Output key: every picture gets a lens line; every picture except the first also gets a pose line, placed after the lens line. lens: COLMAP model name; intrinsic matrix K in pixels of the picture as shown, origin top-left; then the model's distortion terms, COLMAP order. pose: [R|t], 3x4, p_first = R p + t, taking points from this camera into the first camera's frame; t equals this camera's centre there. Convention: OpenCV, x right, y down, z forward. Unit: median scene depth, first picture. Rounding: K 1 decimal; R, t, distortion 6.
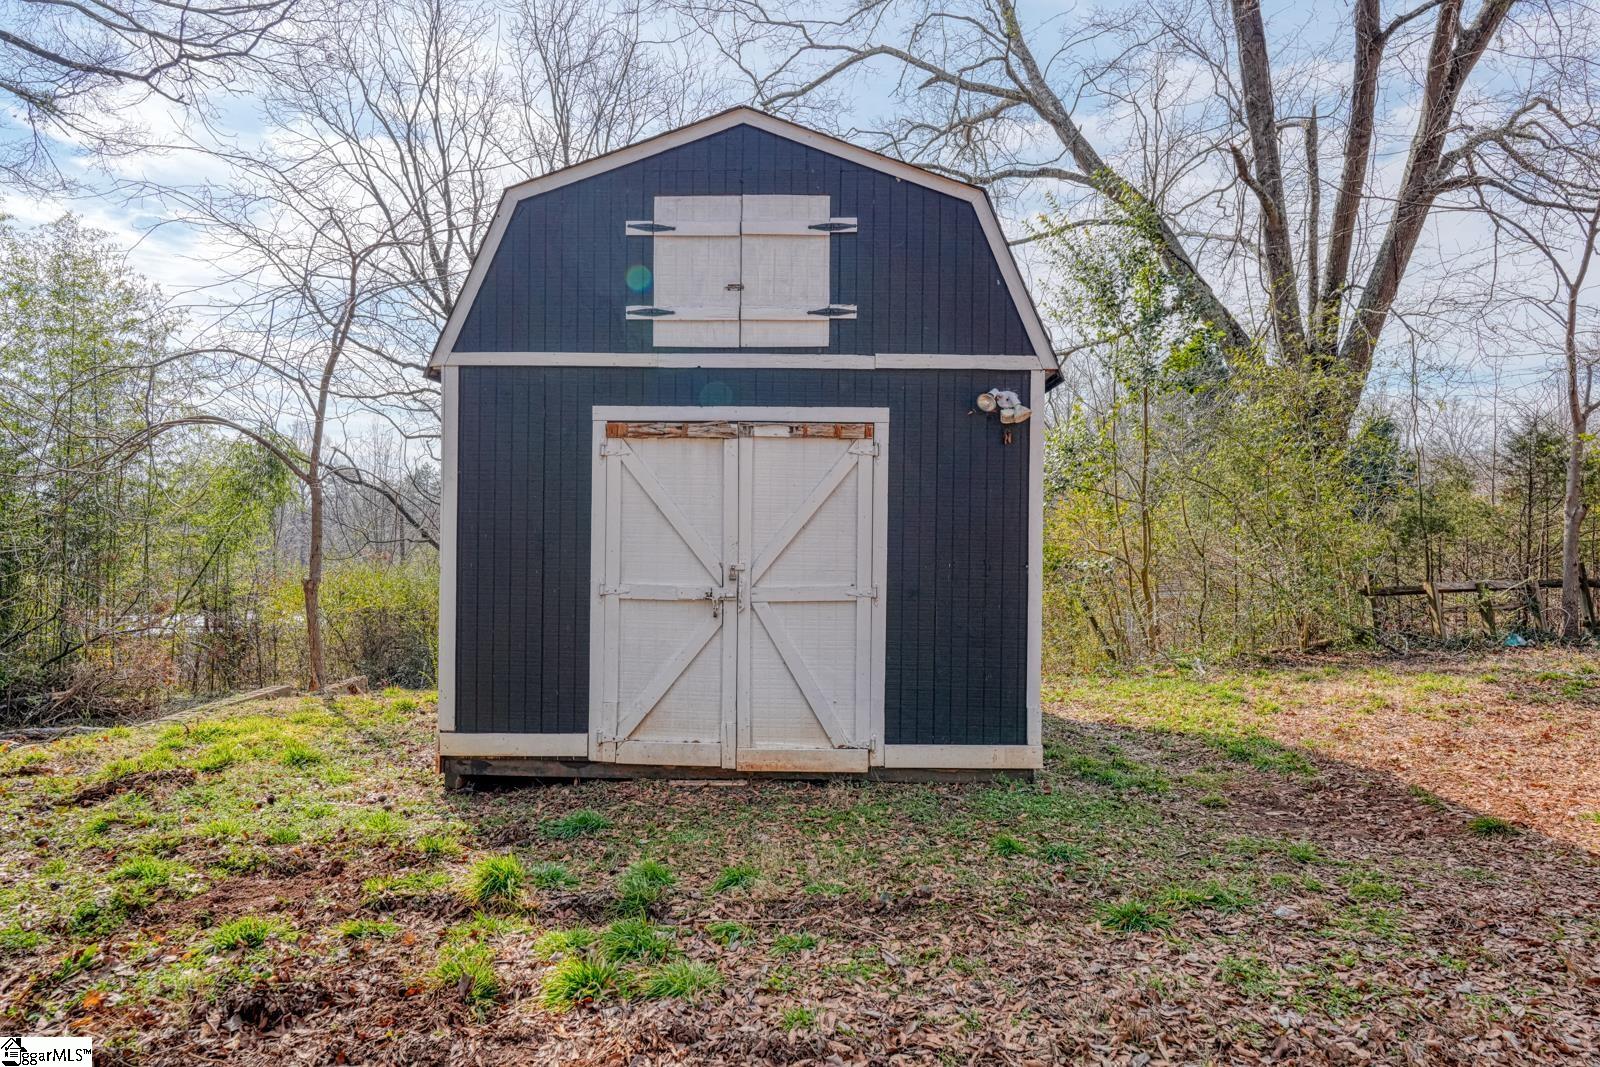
lens RADIAL K [[953.8, 0, 801.3], [0, 953.8, 537.4], [0, 0, 1]] dist [0.002640, -0.000010]
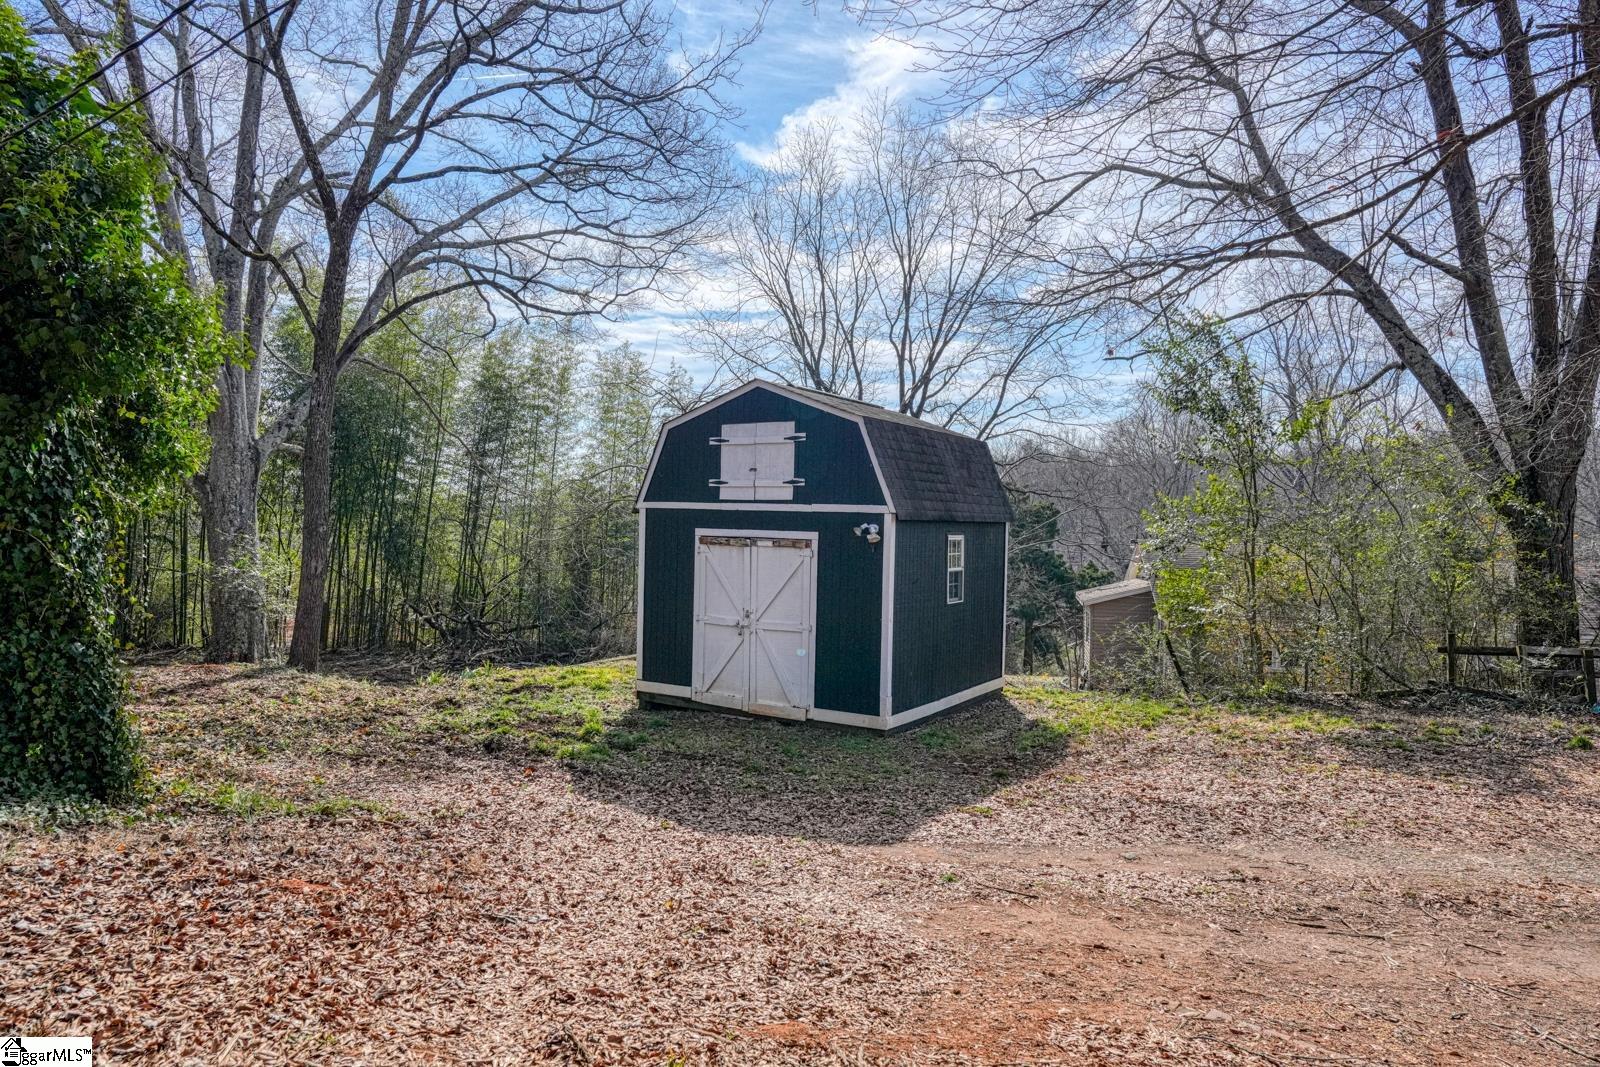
lens RADIAL K [[953.8, 0, 799.2], [0, 953.8, 529.7], [0, 0, 1]] dist [0.002640, -0.000010]
pose [[0.860656, 0.015440, -0.508953, 1.028660], [-0.016315, 0.999863, 0.002743, -0.144595], [0.508925, 0.005943, 0.860790, -0.662605]]
